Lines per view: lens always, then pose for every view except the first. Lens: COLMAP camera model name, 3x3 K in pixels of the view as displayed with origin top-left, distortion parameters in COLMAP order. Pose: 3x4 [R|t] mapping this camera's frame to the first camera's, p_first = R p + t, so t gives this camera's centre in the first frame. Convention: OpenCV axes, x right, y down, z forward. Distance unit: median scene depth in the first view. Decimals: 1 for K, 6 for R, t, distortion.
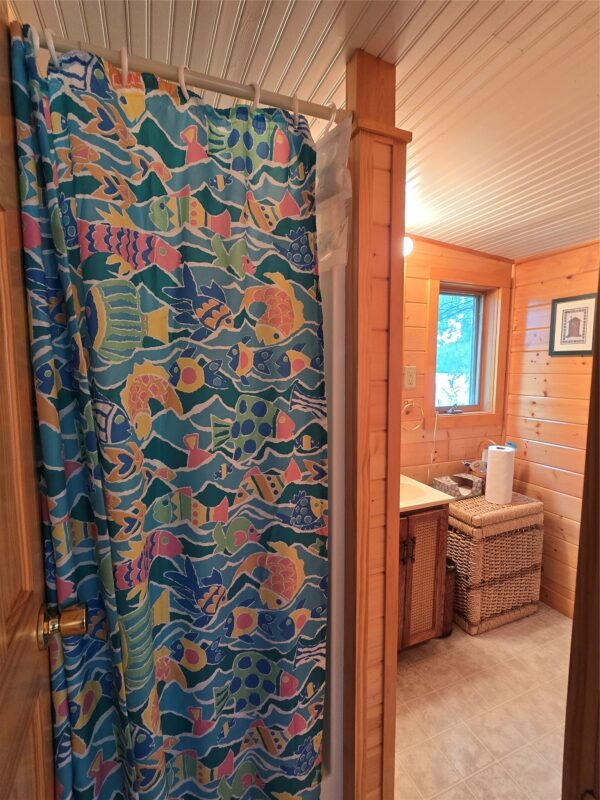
lens RADIAL K [[386.6, 0, 307.8], [0, 386.6, 404.3], [0, 0, 1]] dist [-0.007008, -0.000823]
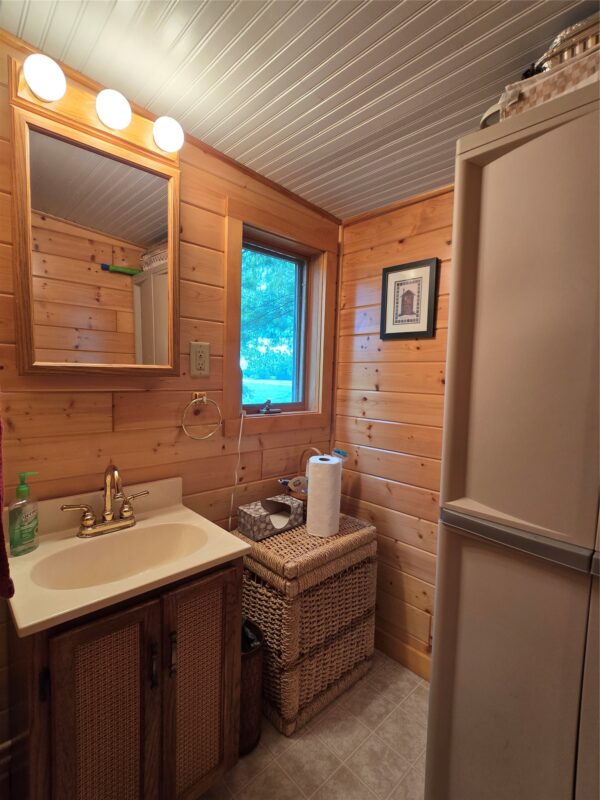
lens RADIAL K [[386.6, 0, 307.8], [0, 386.6, 404.3], [0, 0, 1]] dist [-0.007008, -0.000823]
pose [[0.933217, -0.002638, 0.359305, 0.200221], [0.009415, 0.999809, -0.017112, 0.021256], [-0.359191, 0.019352, 0.933063, 0.314519]]
